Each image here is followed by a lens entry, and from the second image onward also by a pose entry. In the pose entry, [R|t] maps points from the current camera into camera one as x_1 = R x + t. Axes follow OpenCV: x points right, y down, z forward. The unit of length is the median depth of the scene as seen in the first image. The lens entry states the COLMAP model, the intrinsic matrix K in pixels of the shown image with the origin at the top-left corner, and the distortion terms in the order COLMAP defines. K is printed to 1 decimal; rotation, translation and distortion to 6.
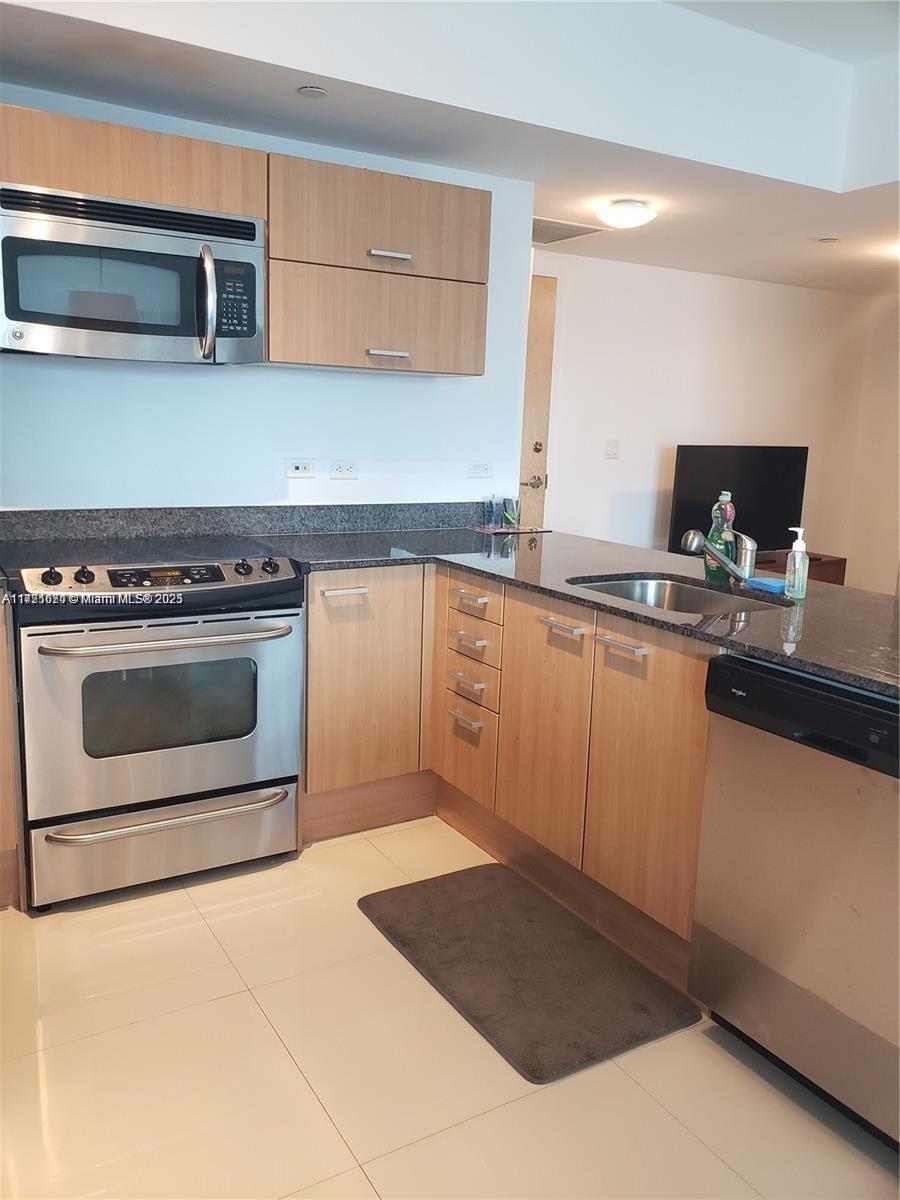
lens RADIAL K [[953.9, 0, 450.0], [0, 953.9, 600.0], [0, 0, 1]] dist [0.067595, -0.002000]
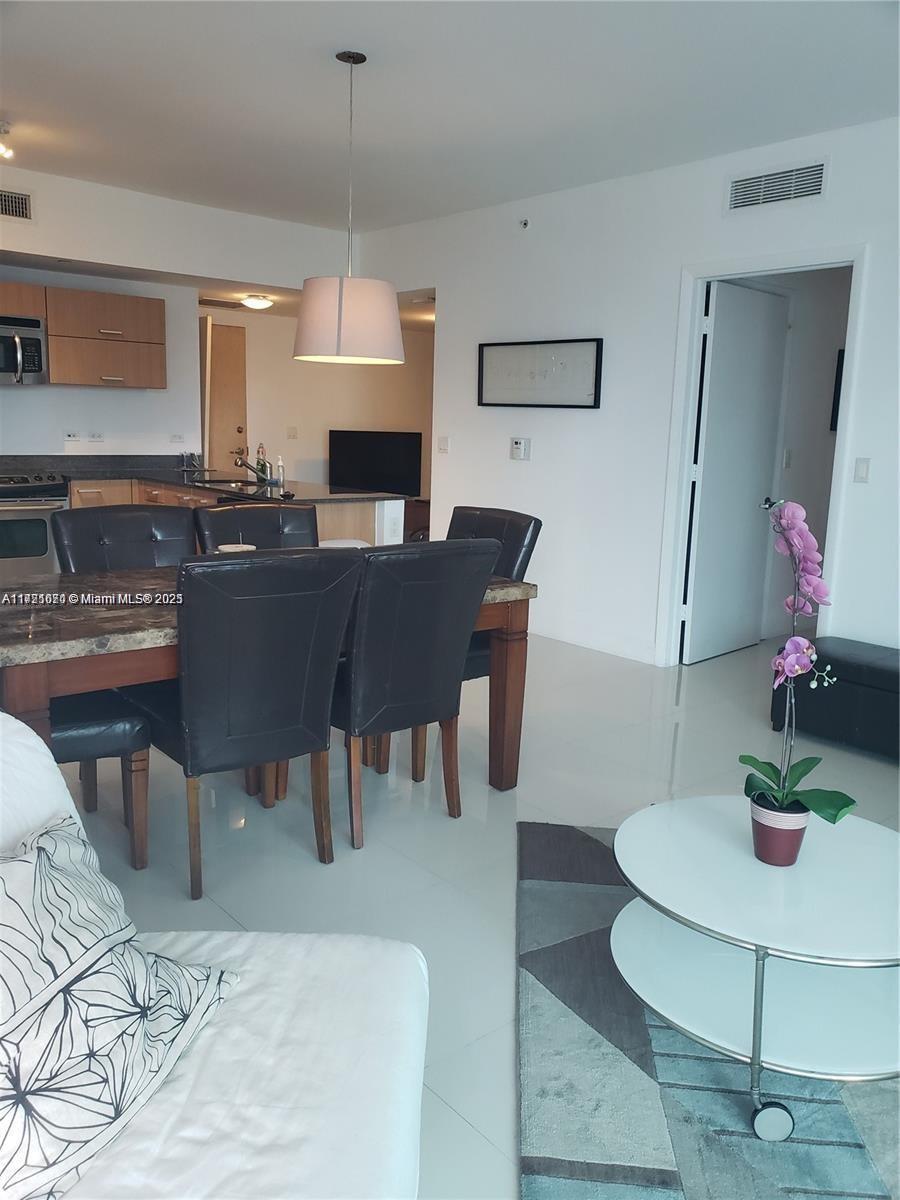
lens RADIAL K [[919.2, 0, 450.0], [0, 919.2, 600.0], [0, 0, 1]] dist [-0.001541, -0.000381]
pose [[0.985471, -0.039853, 0.165101, 0.327484], [0.038468, 0.999193, 0.011579, 0.236860], [-0.165429, -0.005060, 0.986209, -1.141144]]
